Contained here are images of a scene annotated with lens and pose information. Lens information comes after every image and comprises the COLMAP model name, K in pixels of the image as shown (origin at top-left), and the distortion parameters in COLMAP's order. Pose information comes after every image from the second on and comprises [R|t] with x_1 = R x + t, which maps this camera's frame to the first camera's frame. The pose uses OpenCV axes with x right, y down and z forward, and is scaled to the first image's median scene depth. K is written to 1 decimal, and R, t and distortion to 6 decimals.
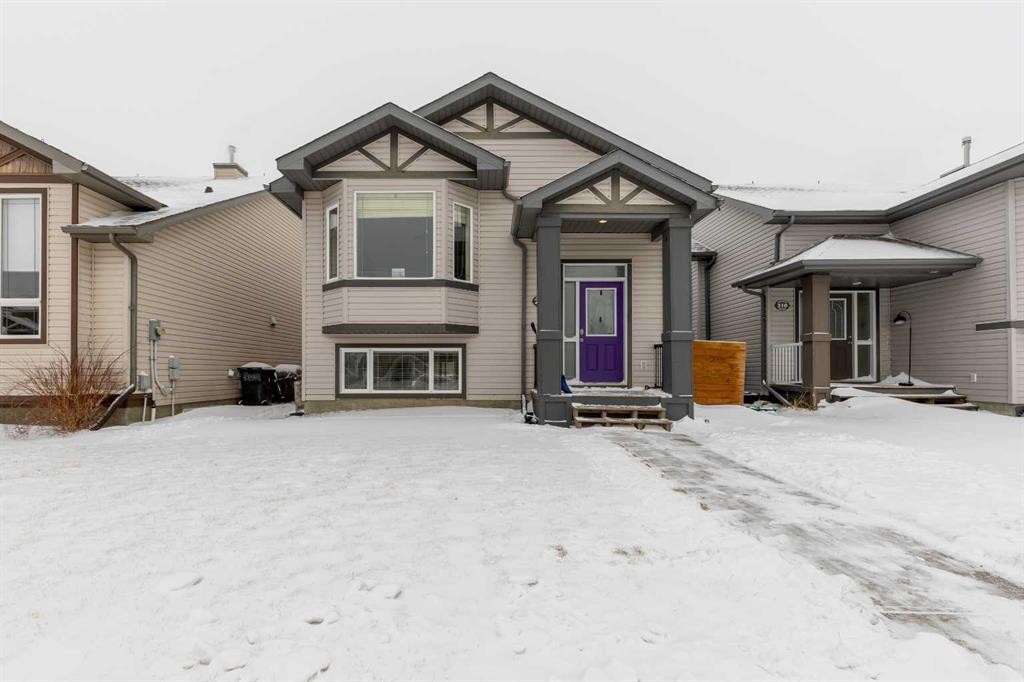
lens RADIAL K [[464.8, 0, 525.2], [0, 464.8, 368.9], [0, 0, 1]] dist [0.003068, -0.000314]
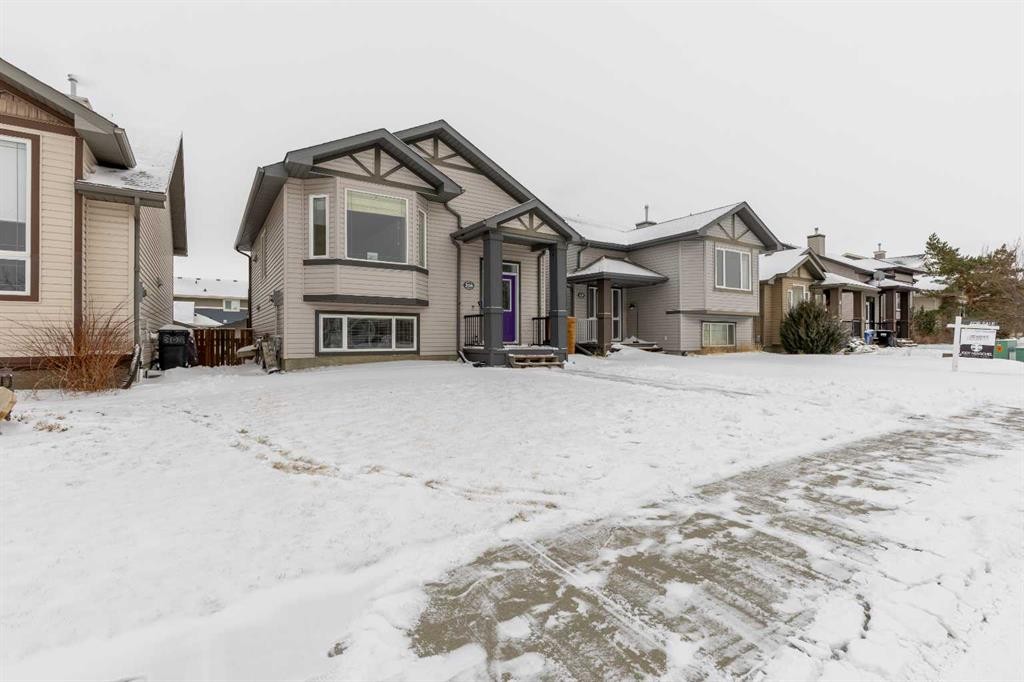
lens RADIAL K [[464.8, 0, 510.9], [0, 464.8, 337.7], [0, 0, 1]] dist [0.003068, -0.000314]
pose [[0.830480, -0.000211, 0.557048, -0.665466], [-0.000131, 1.000000, 0.000573, 0.015357], [-0.557048, -0.000549, 0.830480, -0.265516]]
